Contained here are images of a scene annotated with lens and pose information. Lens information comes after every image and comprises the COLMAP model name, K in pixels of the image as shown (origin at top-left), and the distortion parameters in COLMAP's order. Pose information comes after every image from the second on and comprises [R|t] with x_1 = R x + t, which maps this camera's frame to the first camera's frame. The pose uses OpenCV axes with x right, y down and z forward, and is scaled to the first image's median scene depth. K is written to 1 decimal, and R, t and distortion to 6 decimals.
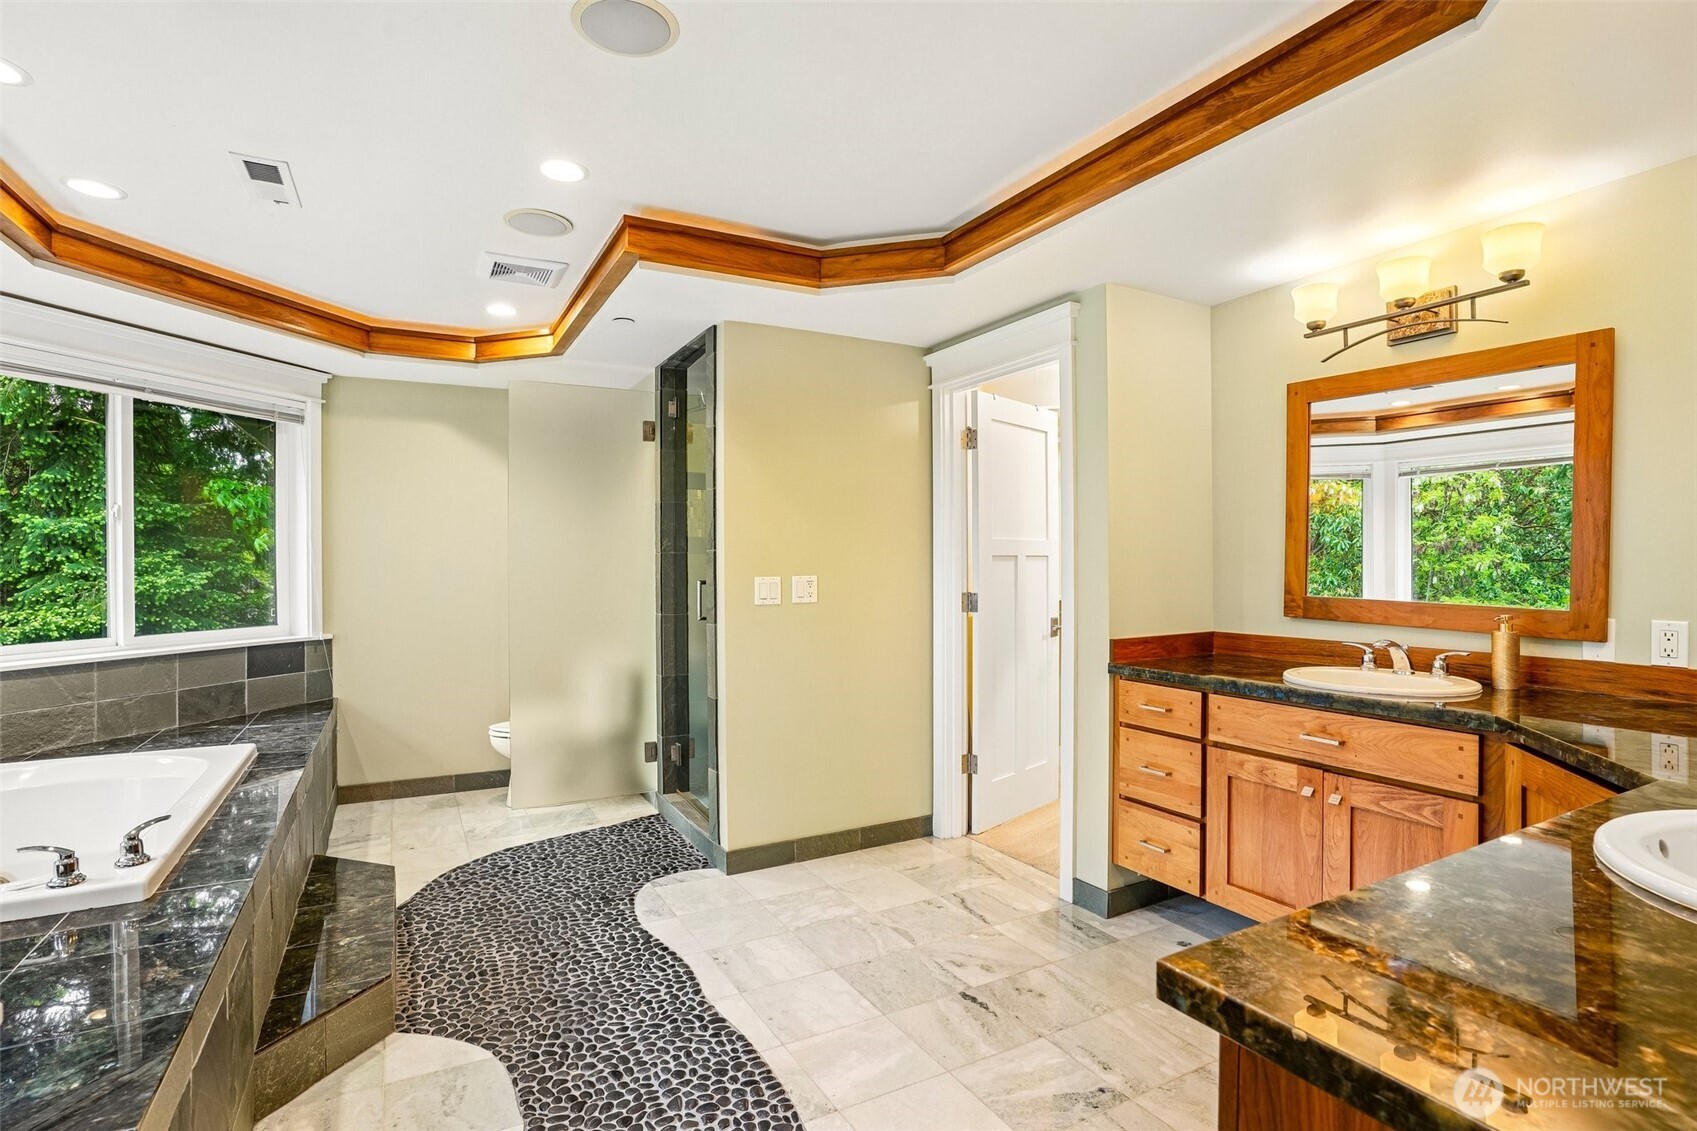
lens RADIAL K [[858.0, 0, 849.0], [0, 858.0, 560.2], [0, 0, 1]] dist [0.002211, -0.000146]
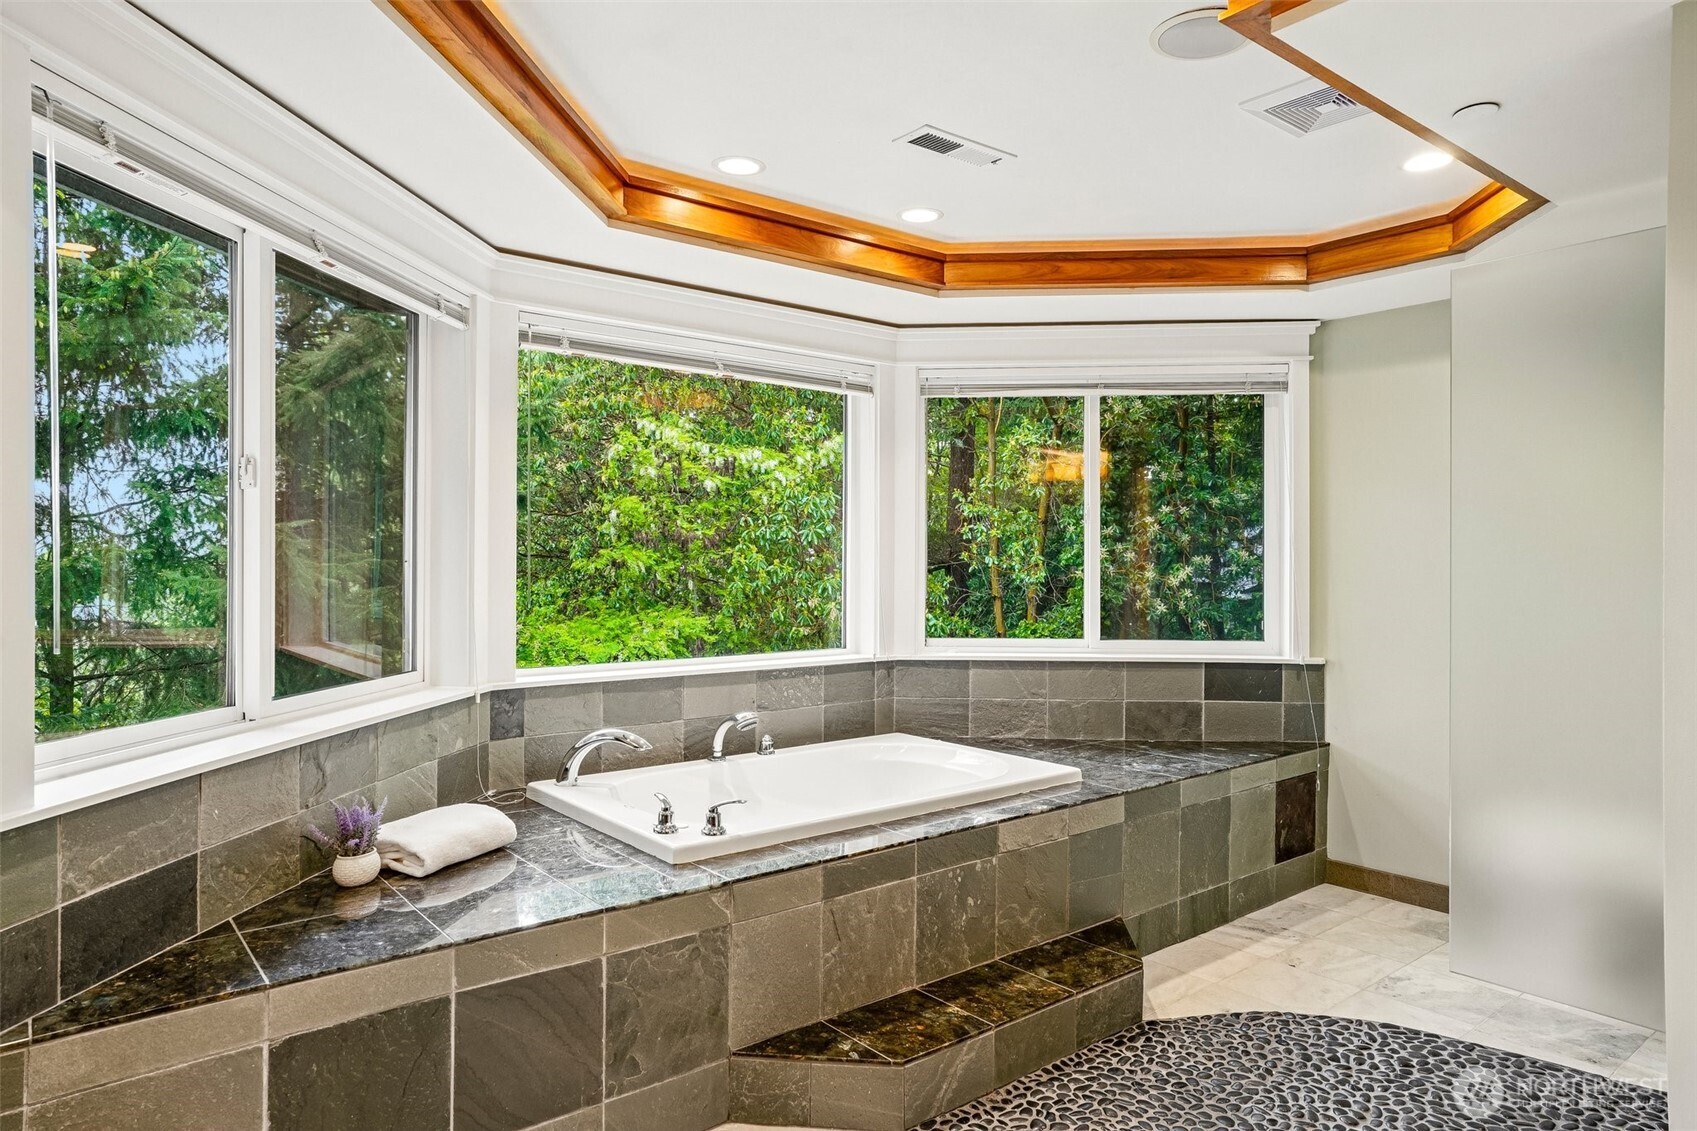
lens RADIAL K [[1056.0, 0, 846.7], [0, 1056.0, 567.1], [0, 0, 1]] dist [-0.007000, 0.010119]
pose [[0.191204, 0.009670, -0.981503, 0.273968], [-0.003305, 0.999952, 0.009208, -0.003709], [0.981545, 0.001483, 0.191227, 0.455491]]
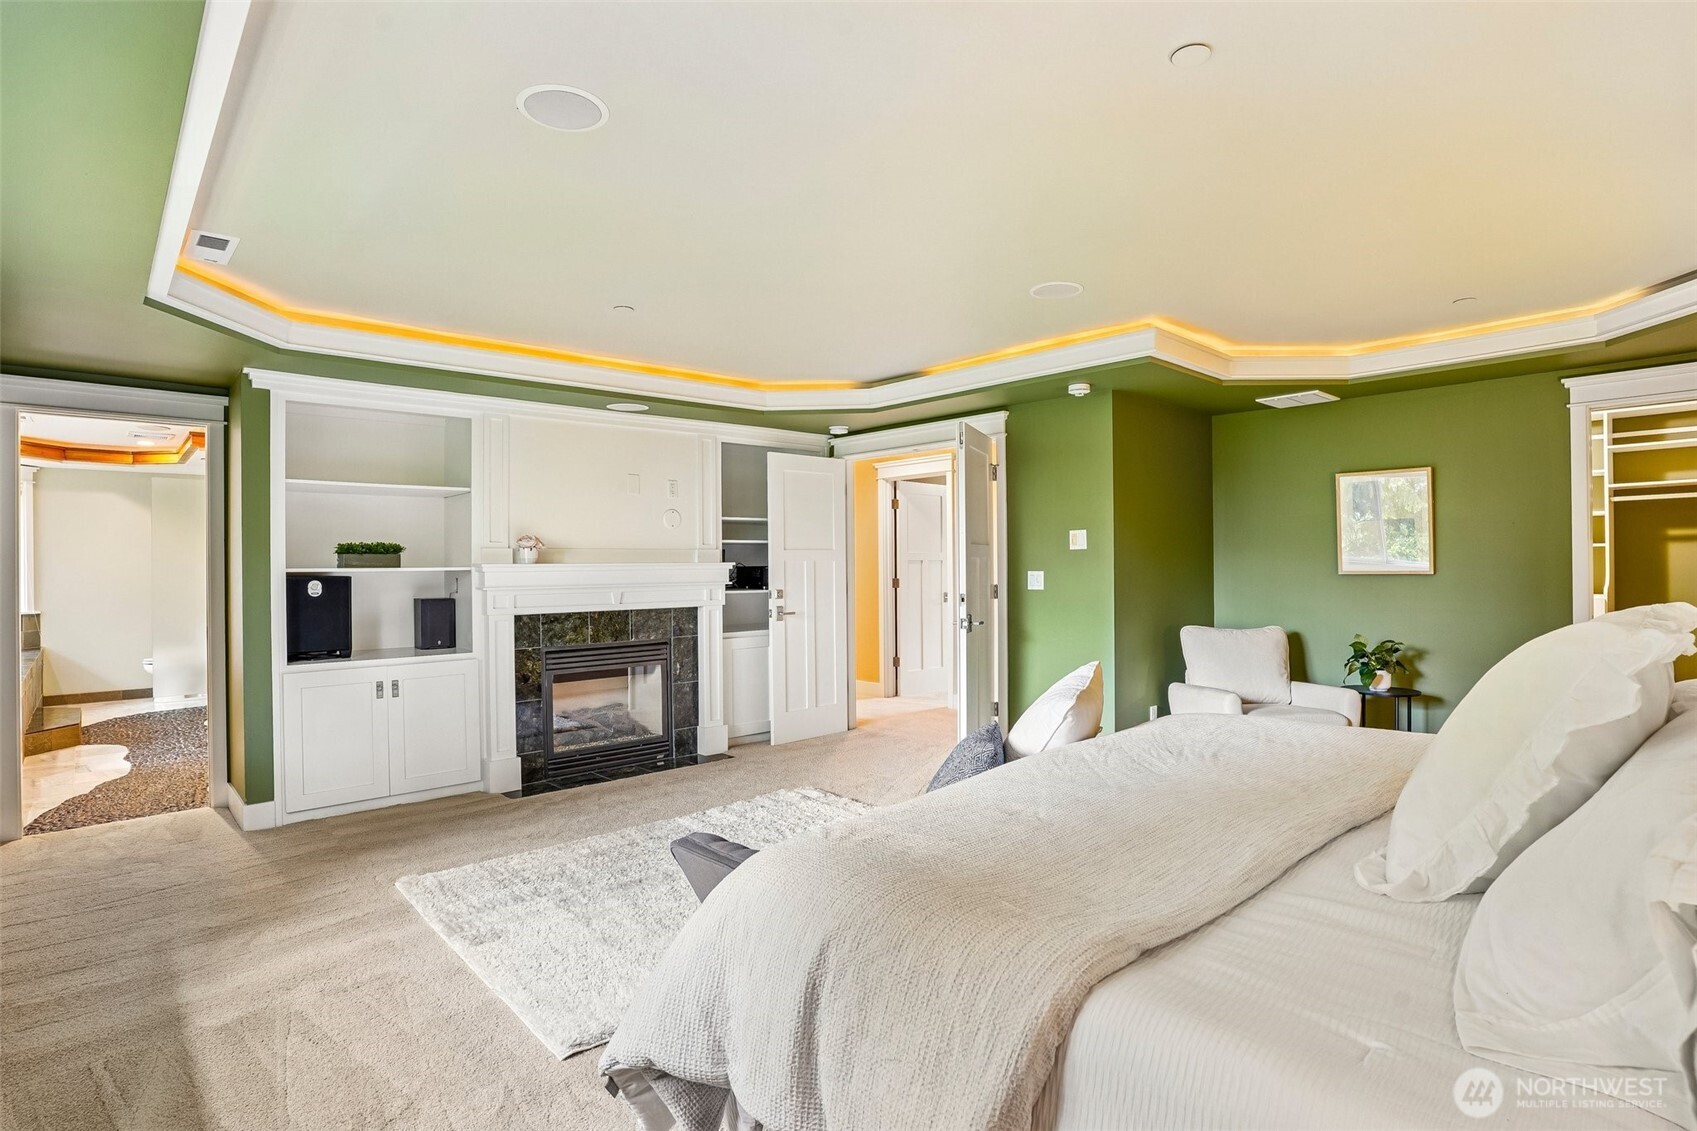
lens RADIAL K [[858.0, 0, 847.8], [0, 858.0, 564.8], [0, 0, 1]] dist [0.002211, -0.000146]
pose [[0.969897, -0.001083, 0.243513, 0.684189], [0.001918, 0.999993, -0.003191, -0.002866], [-0.243508, 0.003562, 0.969892, -1.317713]]
